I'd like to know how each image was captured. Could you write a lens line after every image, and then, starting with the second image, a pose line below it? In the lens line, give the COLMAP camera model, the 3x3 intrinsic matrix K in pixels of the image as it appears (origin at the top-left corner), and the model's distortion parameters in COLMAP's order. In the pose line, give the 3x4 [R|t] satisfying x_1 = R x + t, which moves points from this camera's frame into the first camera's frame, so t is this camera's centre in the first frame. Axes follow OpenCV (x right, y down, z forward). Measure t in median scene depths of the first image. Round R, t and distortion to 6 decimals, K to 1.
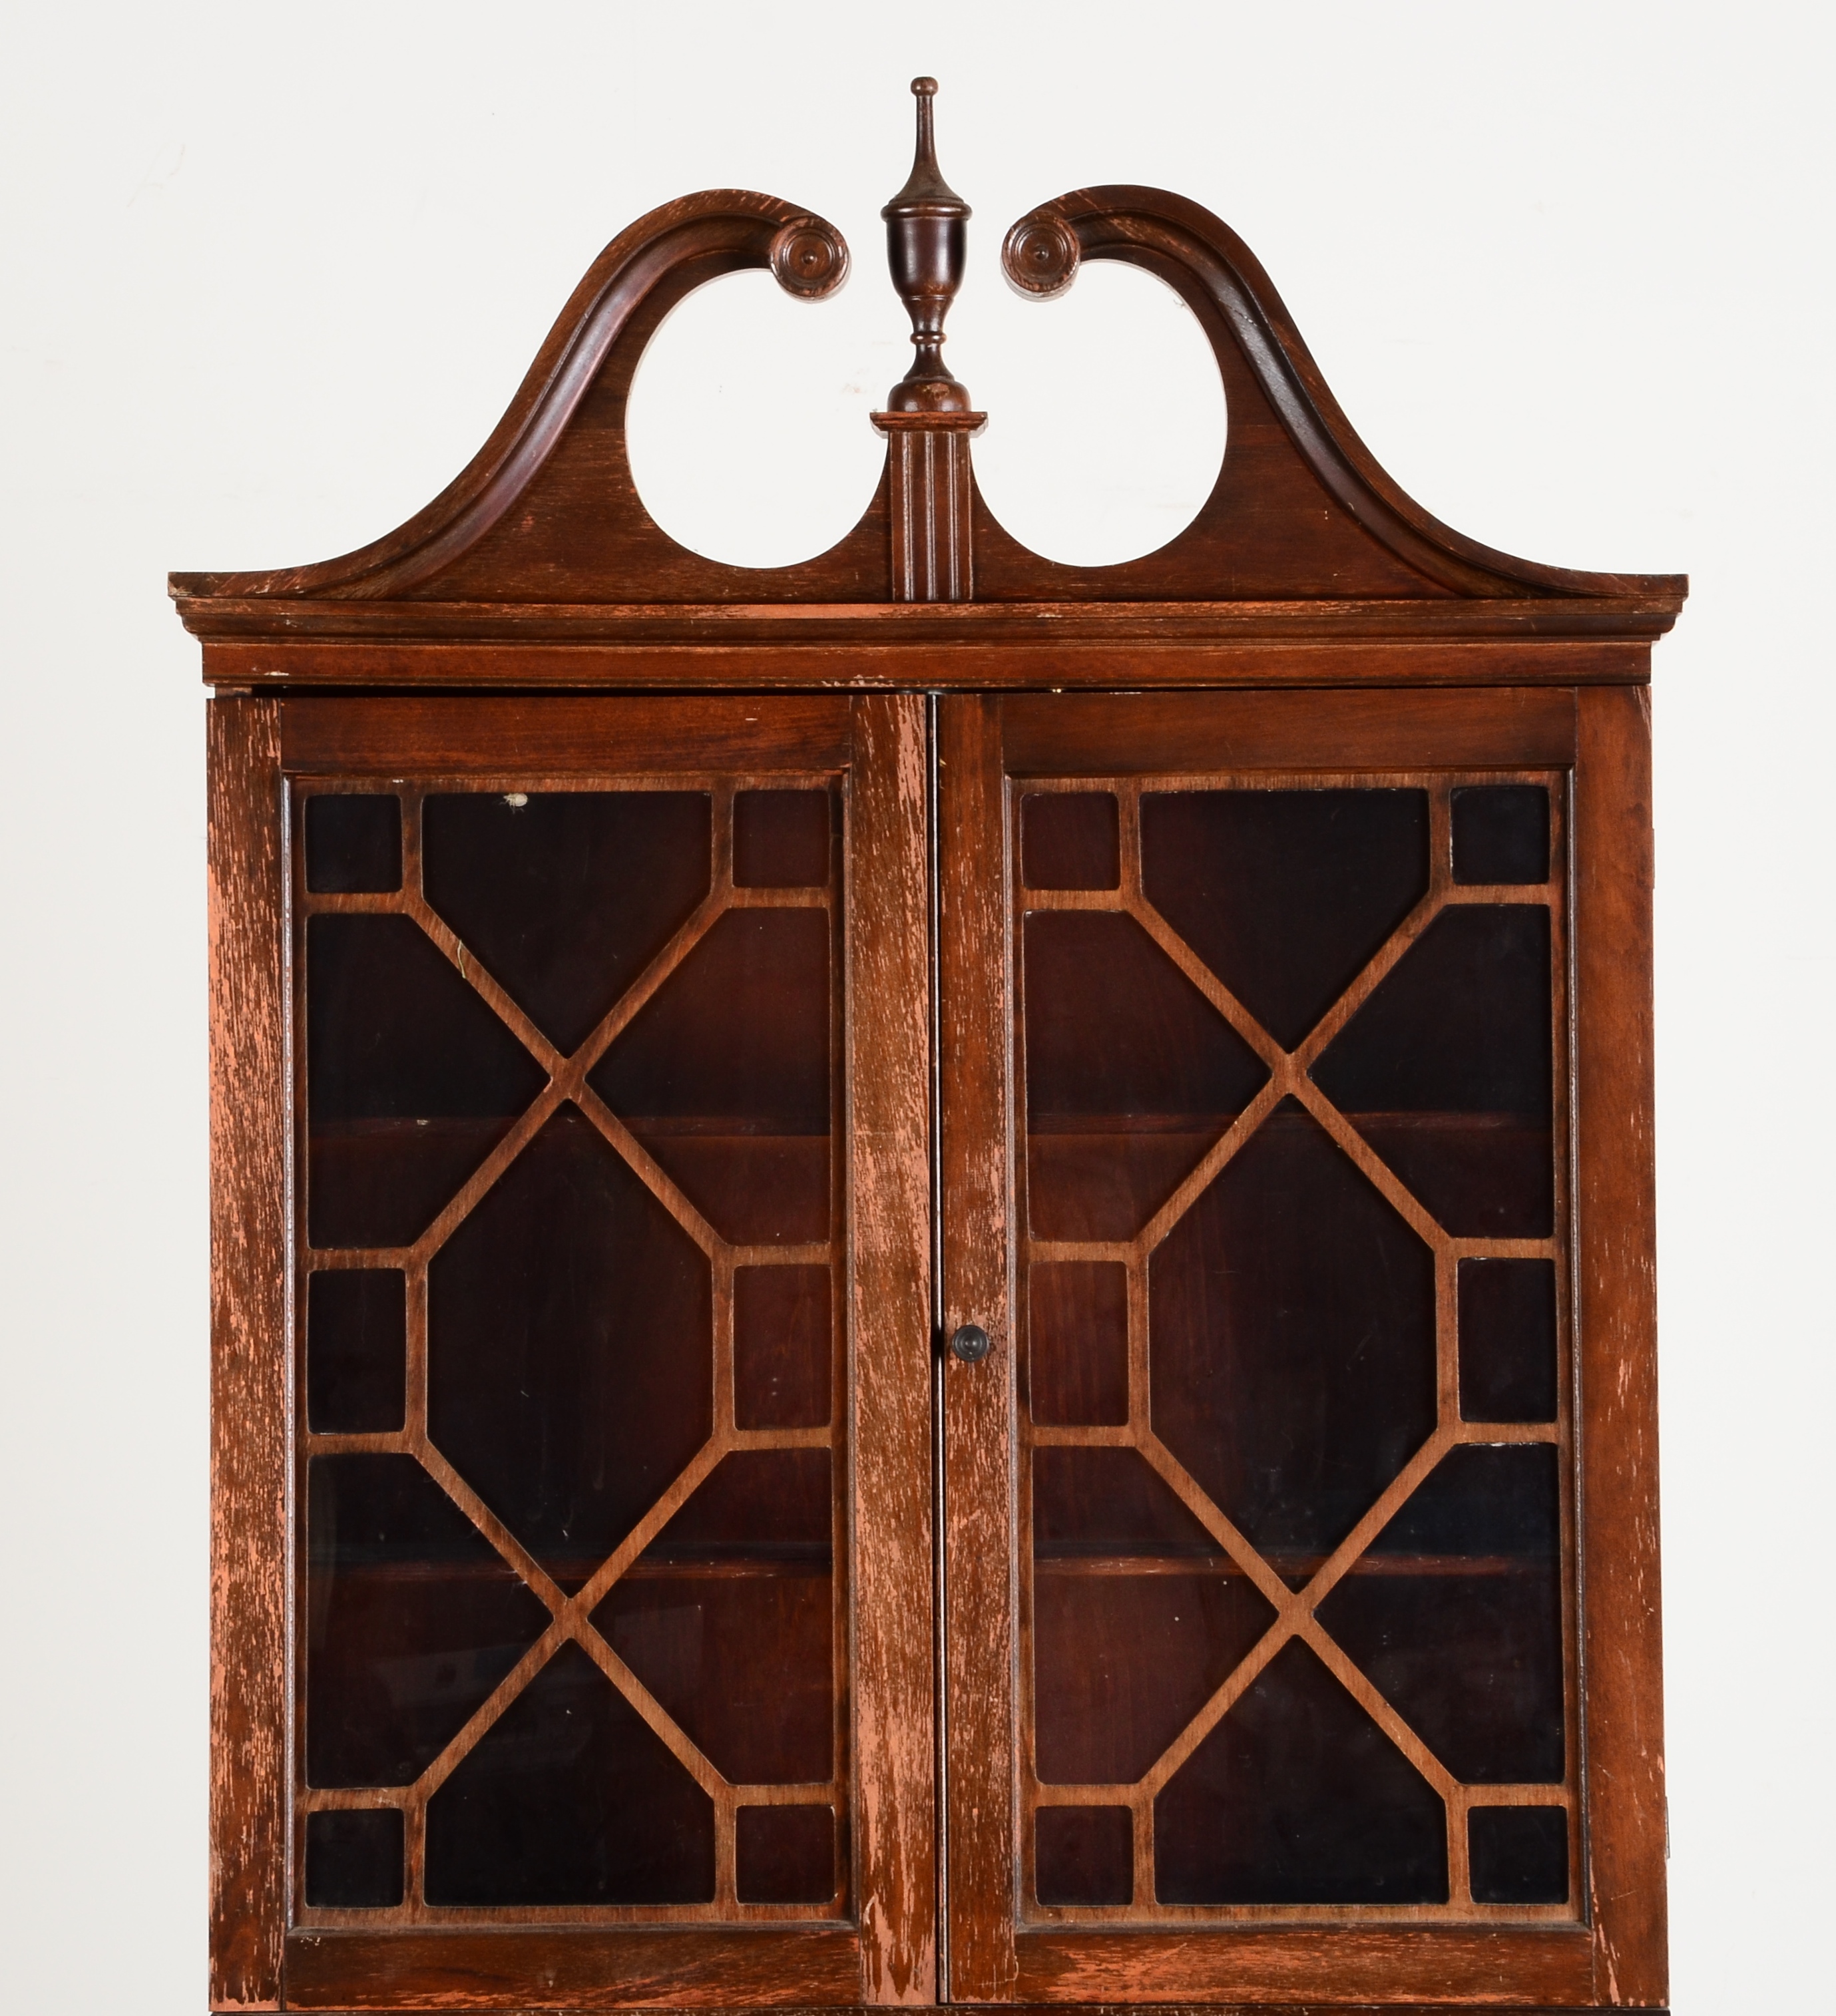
lens RADIAL K [[5927.3, 0, 916.2], [0, 5927.3, 999.9], [0, 0, 1]] dist [0.772033, 0.000000]
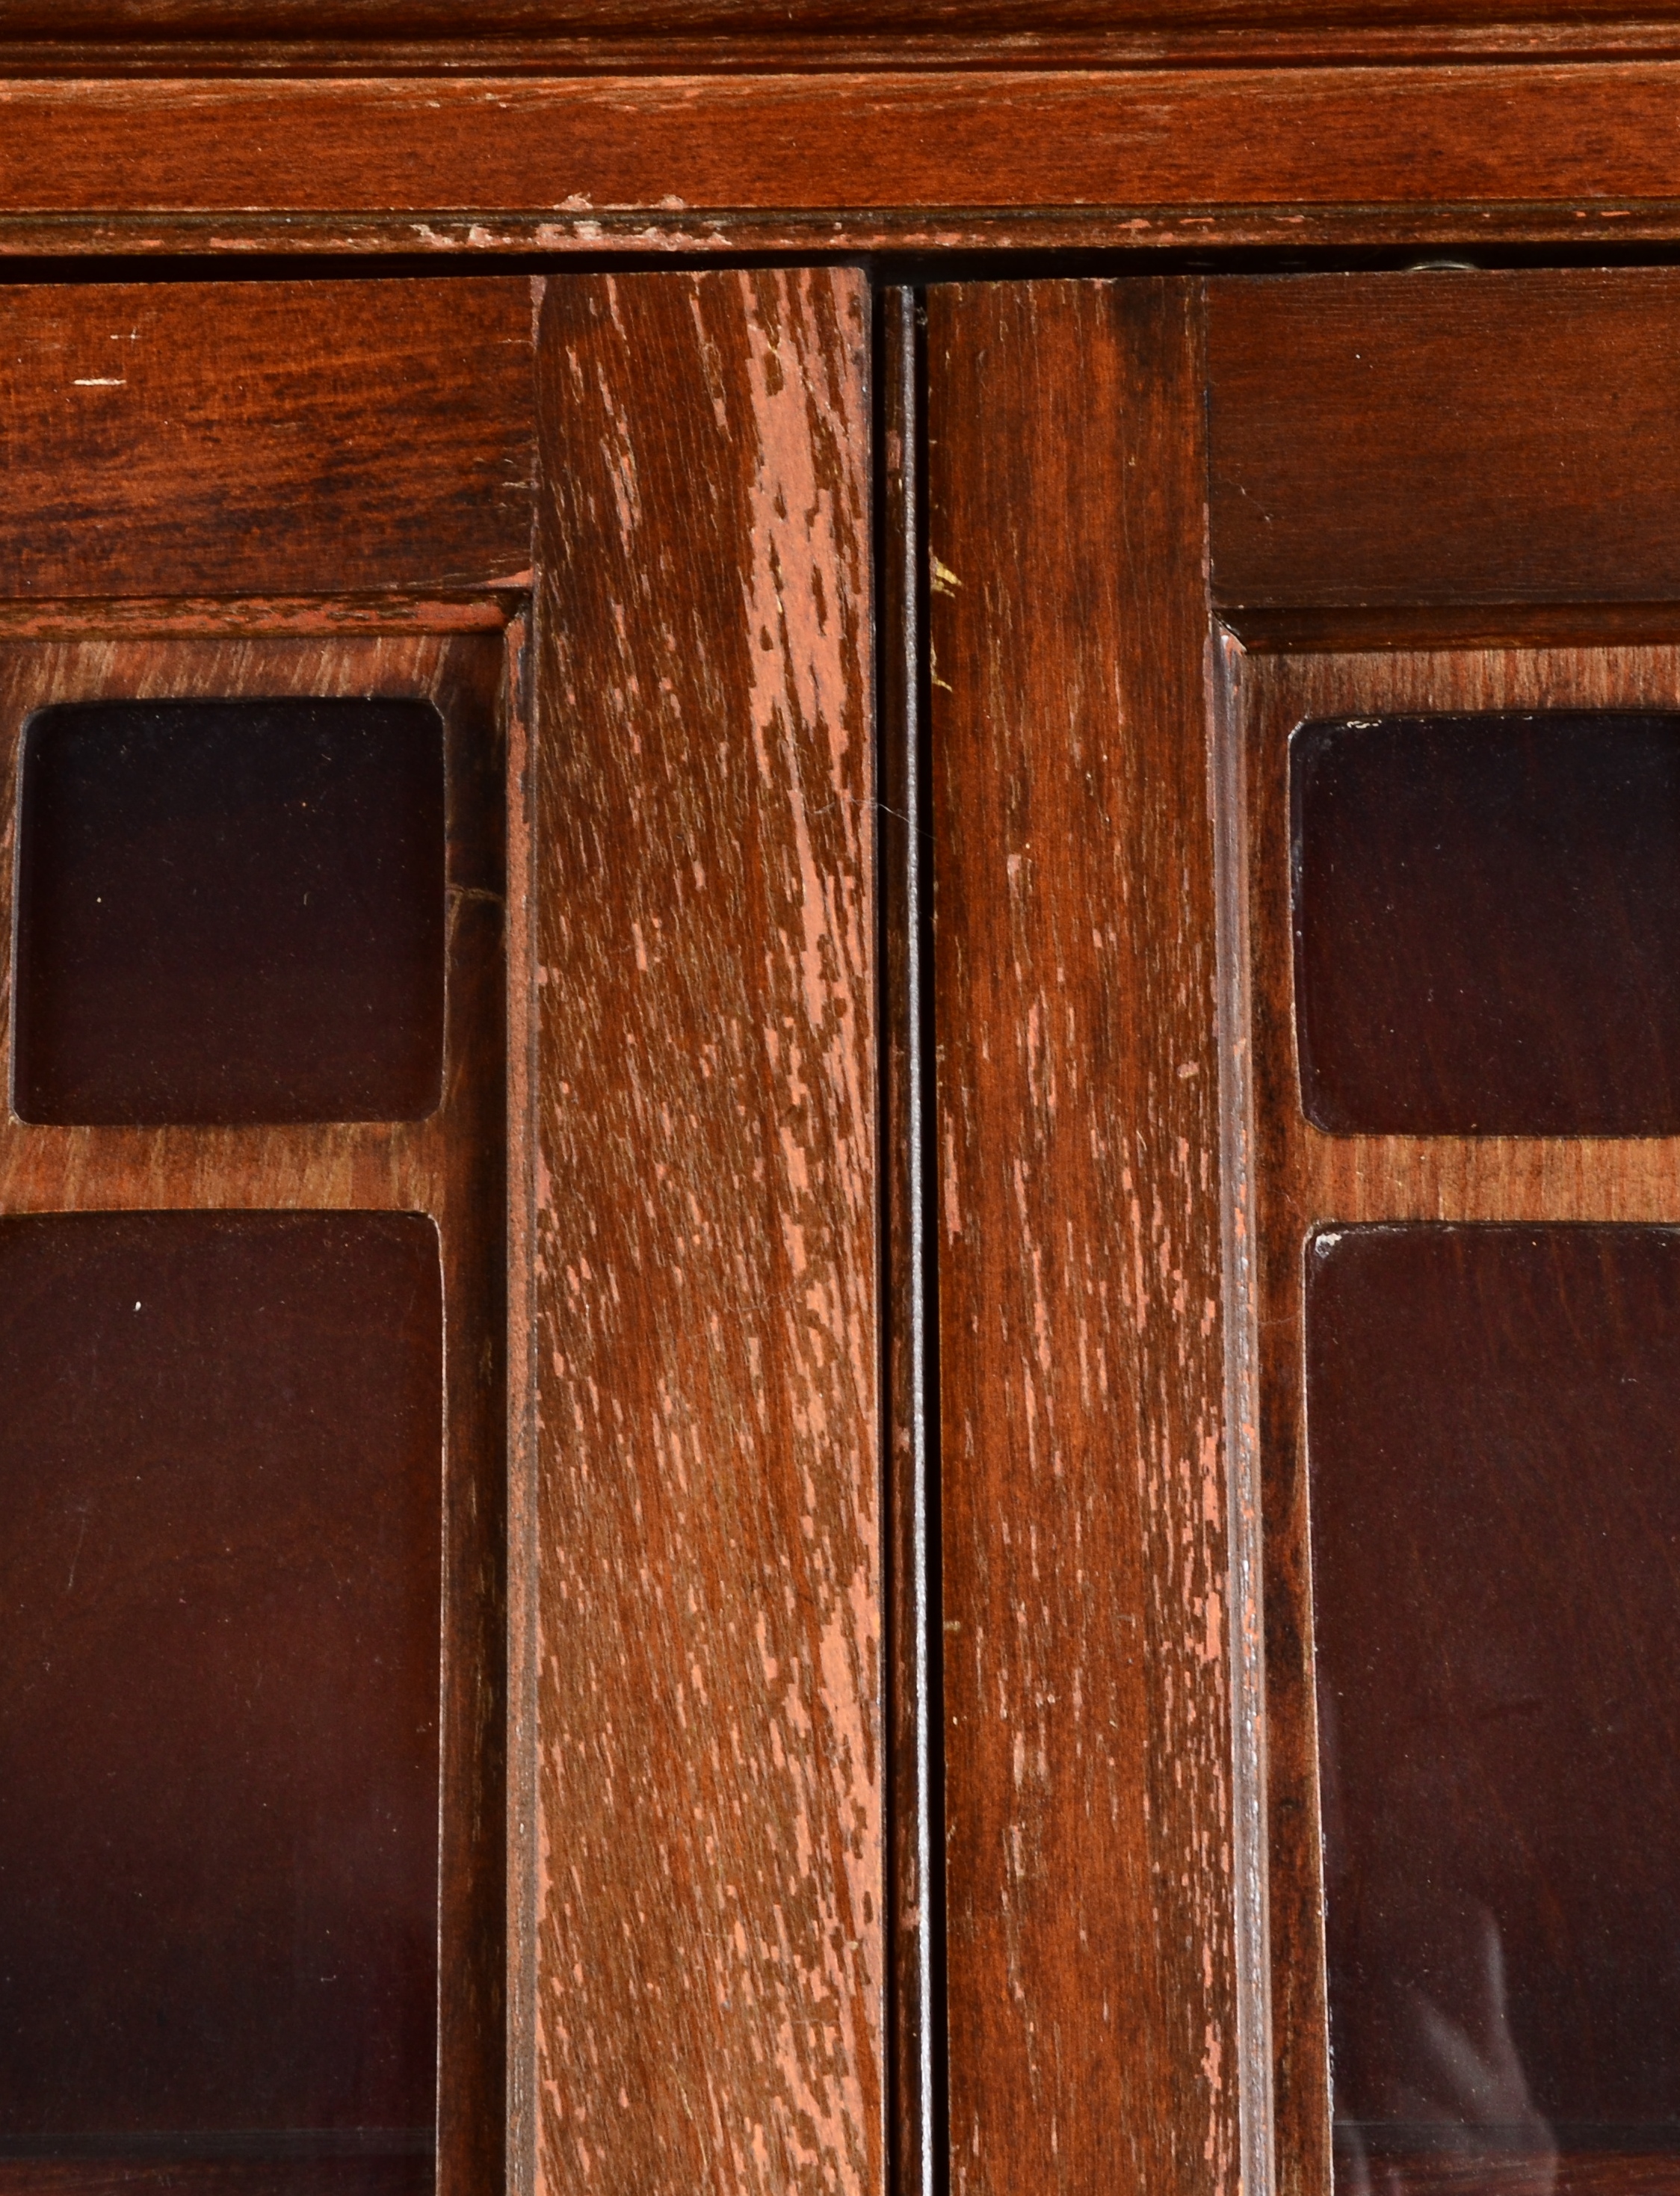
lens RADIAL K [[6230.6, 0, 833.9], [0, 6230.6, 1103.1], [0, 0, 1]] dist [0.227017, 0.000000]
pose [[0.999892, -0.002057, -0.014577, 0.003680], [0.000237, 0.992310, -0.123776, 0.009585], [0.014720, 0.123759, 0.992203, 0.766504]]
